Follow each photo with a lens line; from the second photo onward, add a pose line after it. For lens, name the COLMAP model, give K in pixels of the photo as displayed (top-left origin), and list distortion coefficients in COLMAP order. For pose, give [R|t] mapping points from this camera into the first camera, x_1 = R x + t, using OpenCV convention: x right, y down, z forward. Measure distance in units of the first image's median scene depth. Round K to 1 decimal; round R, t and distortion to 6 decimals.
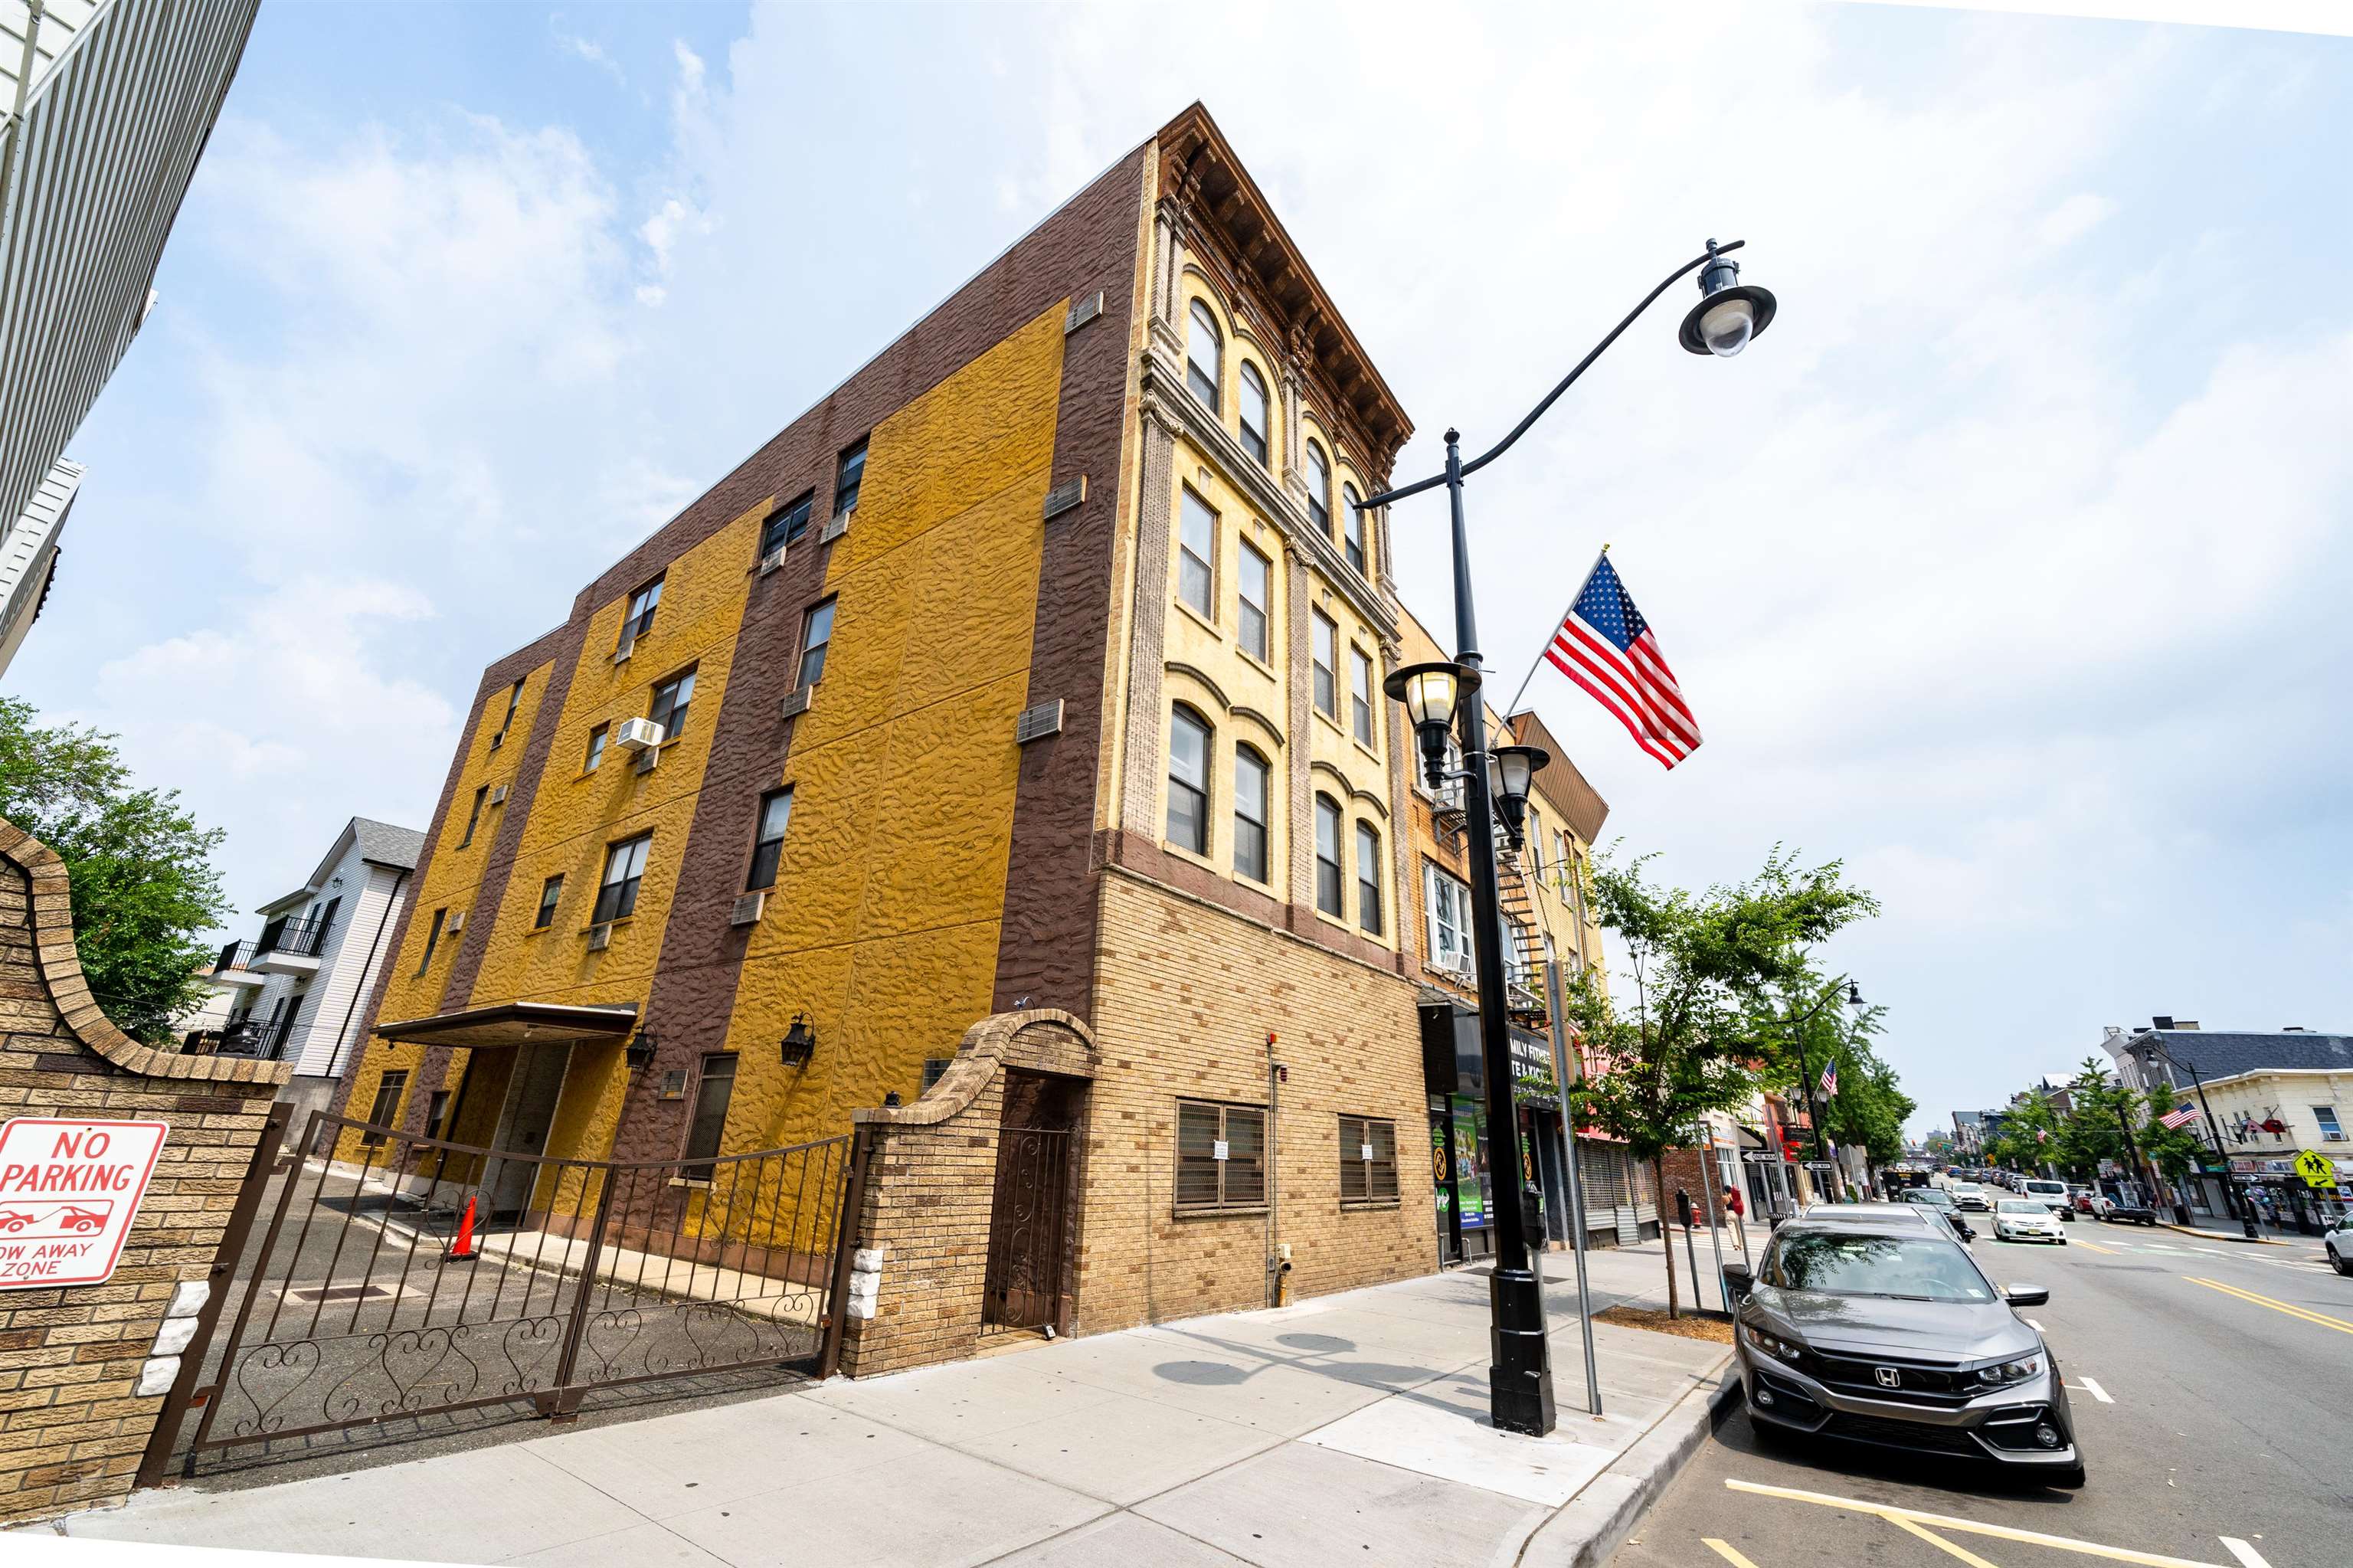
lens RADIAL K [[920.0, 0, 1176.5], [0, 920.0, 784.0], [0, 0, 1]] dist [-0.000719, -0.000070]
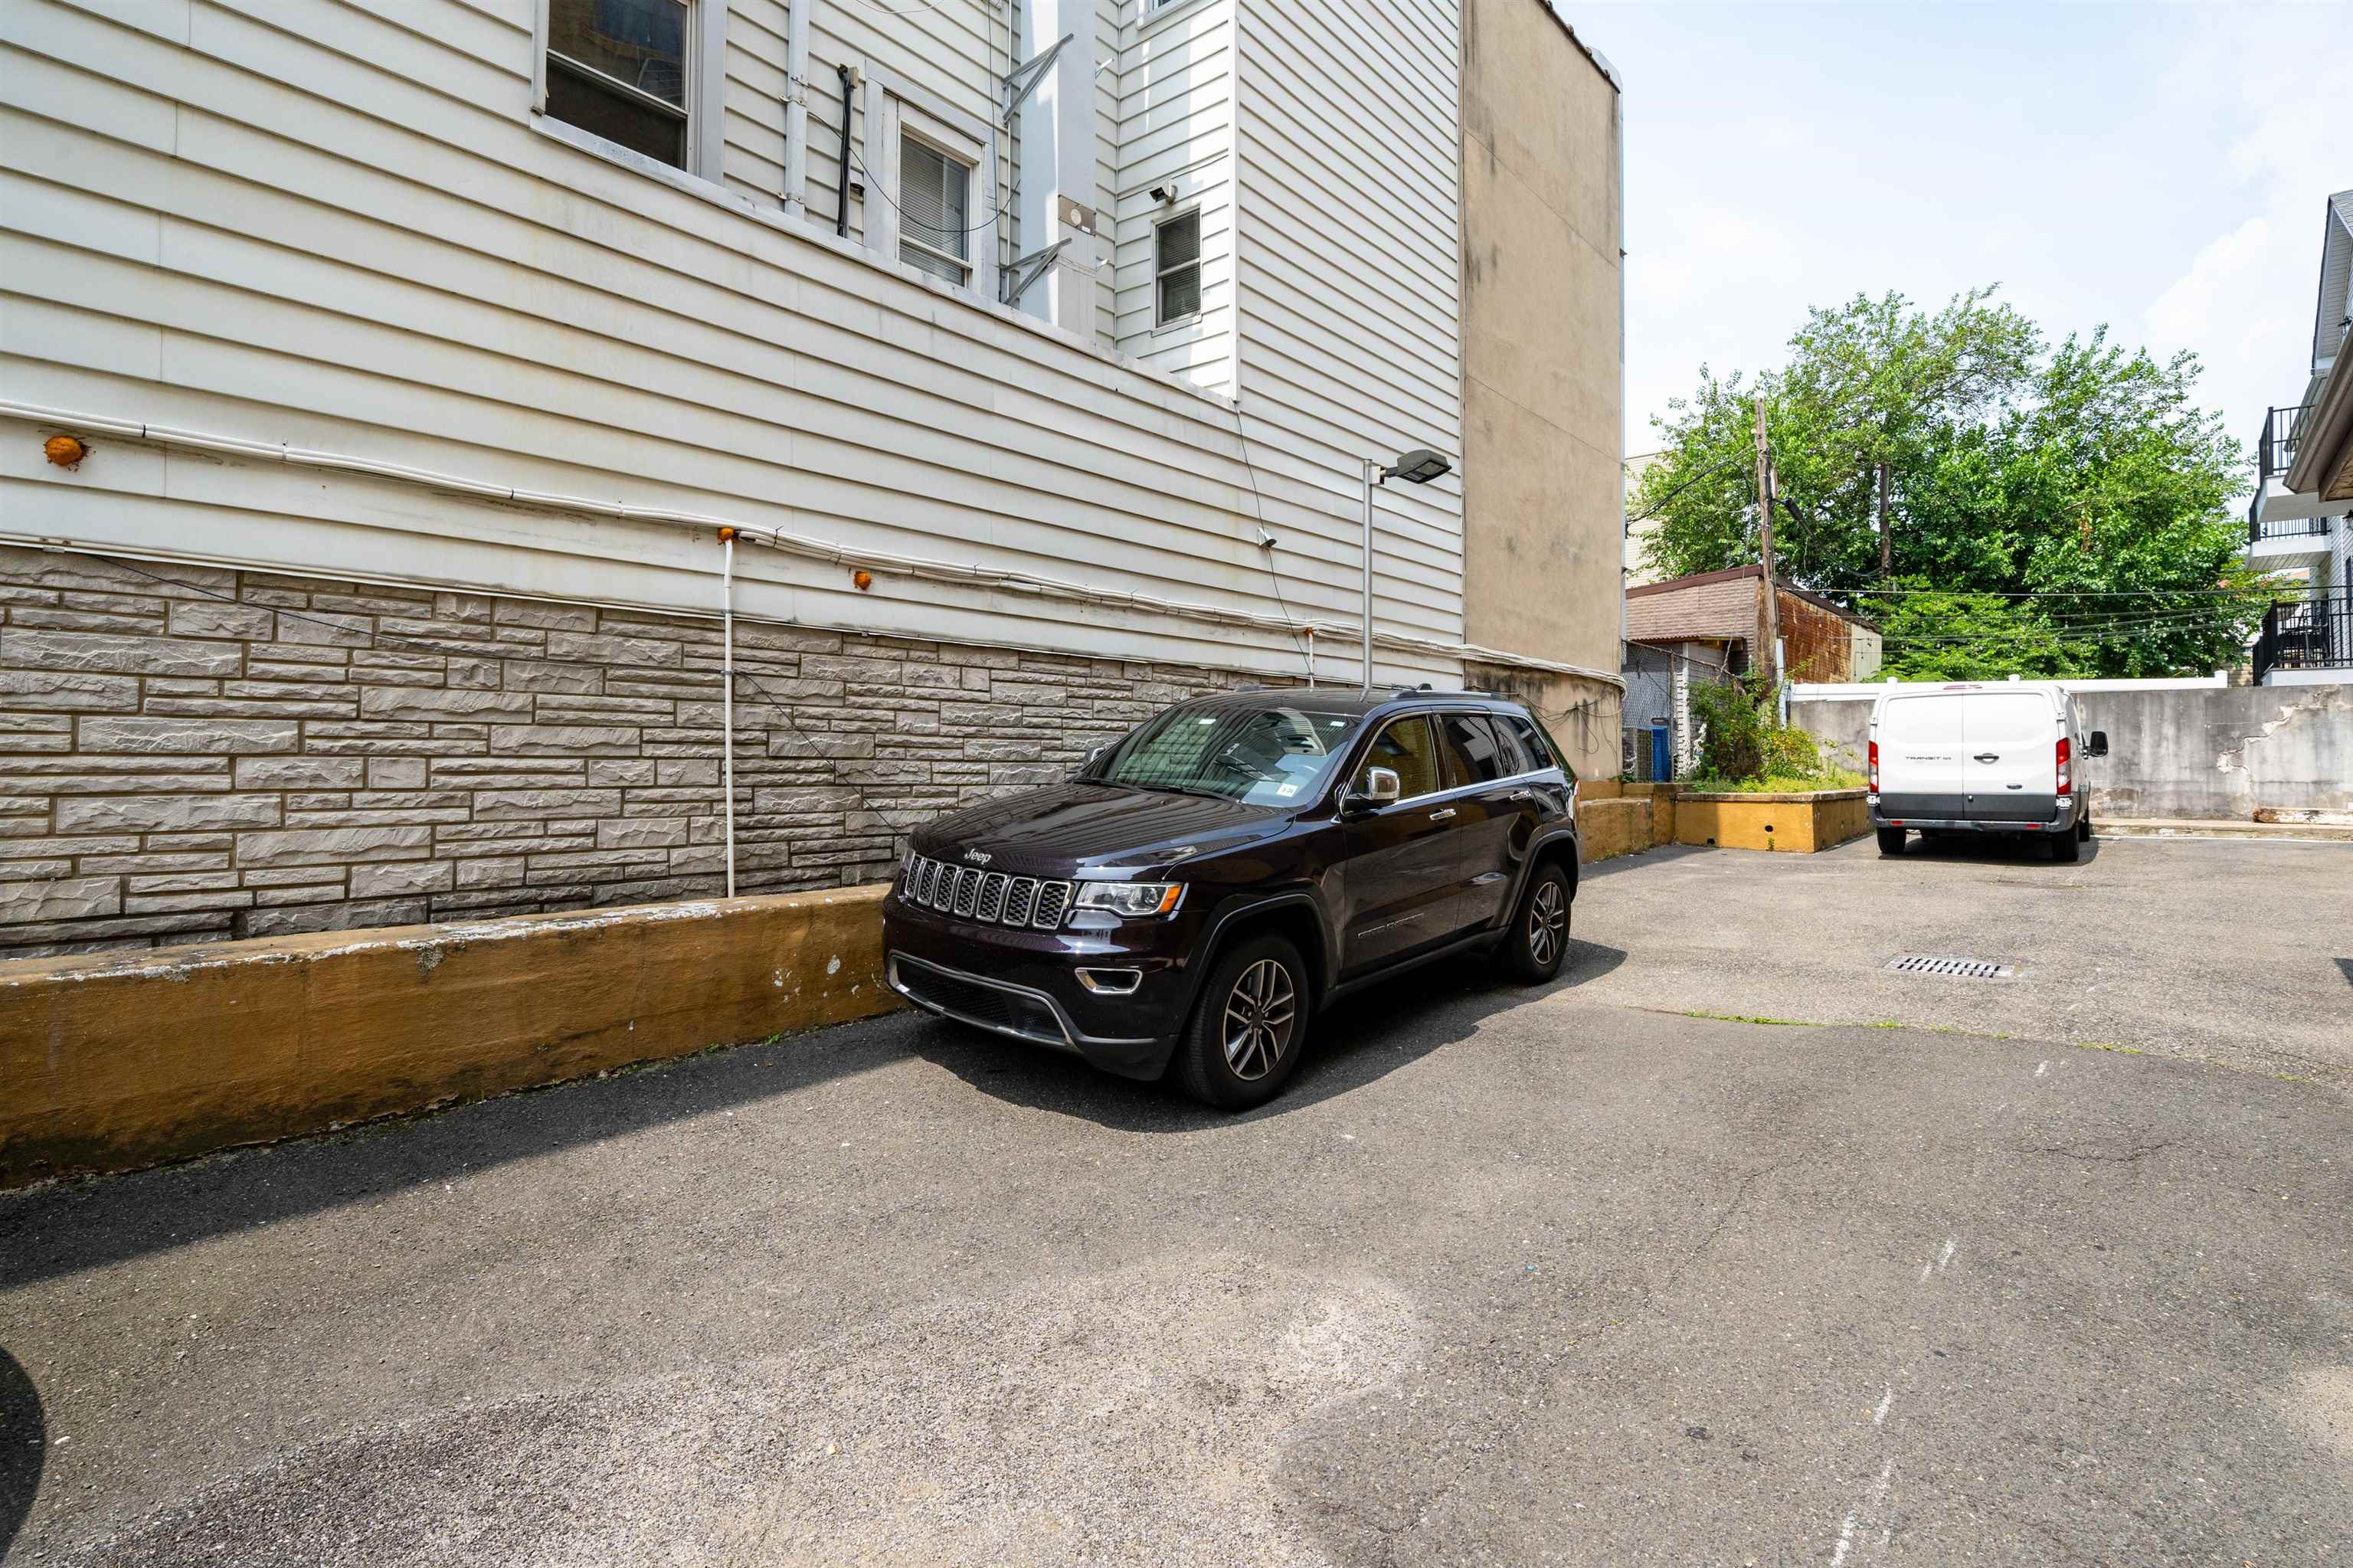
lens RADIAL K [[1158.0, 0, 1176.5], [0, 1158.0, 784.0], [0, 0, 1]] dist [0.000754, 0.000236]
pose [[-0.062337, -0.028056, -0.997661, -0.195779], [0.375717, 0.925411, -0.049501, 0.104804], [0.924635, -0.377924, -0.047146, 0.272327]]
